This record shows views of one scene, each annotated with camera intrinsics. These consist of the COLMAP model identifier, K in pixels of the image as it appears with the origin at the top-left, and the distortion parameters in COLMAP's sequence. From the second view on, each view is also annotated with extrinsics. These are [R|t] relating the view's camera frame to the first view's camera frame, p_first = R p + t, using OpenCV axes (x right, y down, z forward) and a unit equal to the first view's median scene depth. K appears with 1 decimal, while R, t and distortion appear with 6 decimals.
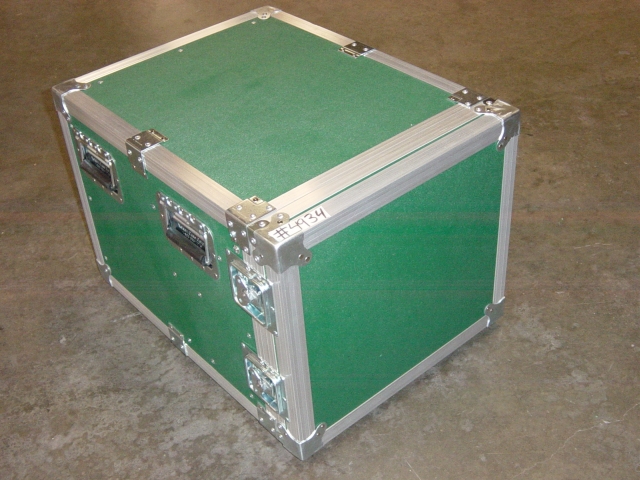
lens RADIAL K [[862.3, 0, 328.2], [0, 862.3, 242.5], [0, 0, 1]] dist [-0.111586, 0.000000]
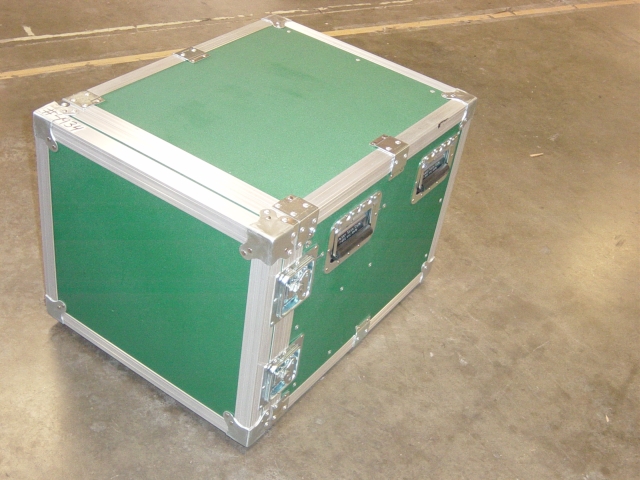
lens RADIAL K [[862.3, 0, 320.2], [0, 862.3, 243.5], [0, 0, 1]] dist [-0.111586, 0.000000]
pose [[0.235161, 0.648087, -0.724350, 0.775010], [-0.703661, 0.627620, 0.333097, -0.424491], [0.670492, 0.431366, 0.603625, 0.445432]]
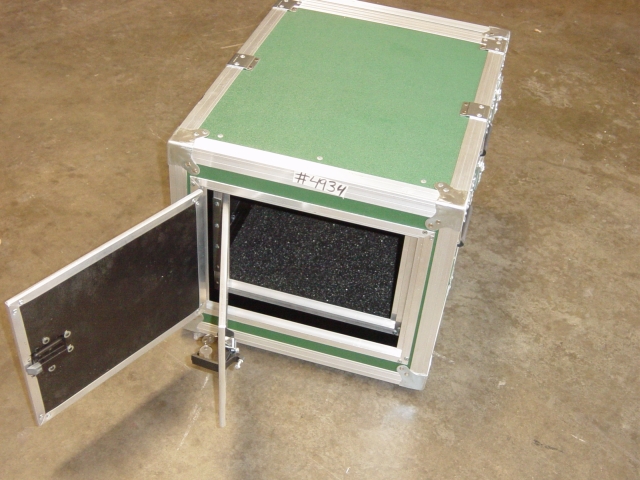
lens RADIAL K [[862.3, 0, 322.5], [0, 862.3, 244.0], [0, 0, 1]] dist [-0.111586, 0.000000]
pose [[-0.547111, -0.535029, 0.643749, -0.822262], [0.475092, 0.434705, 0.765061, -0.896949], [-0.689172, 0.724413, 0.016356, 1.101297]]
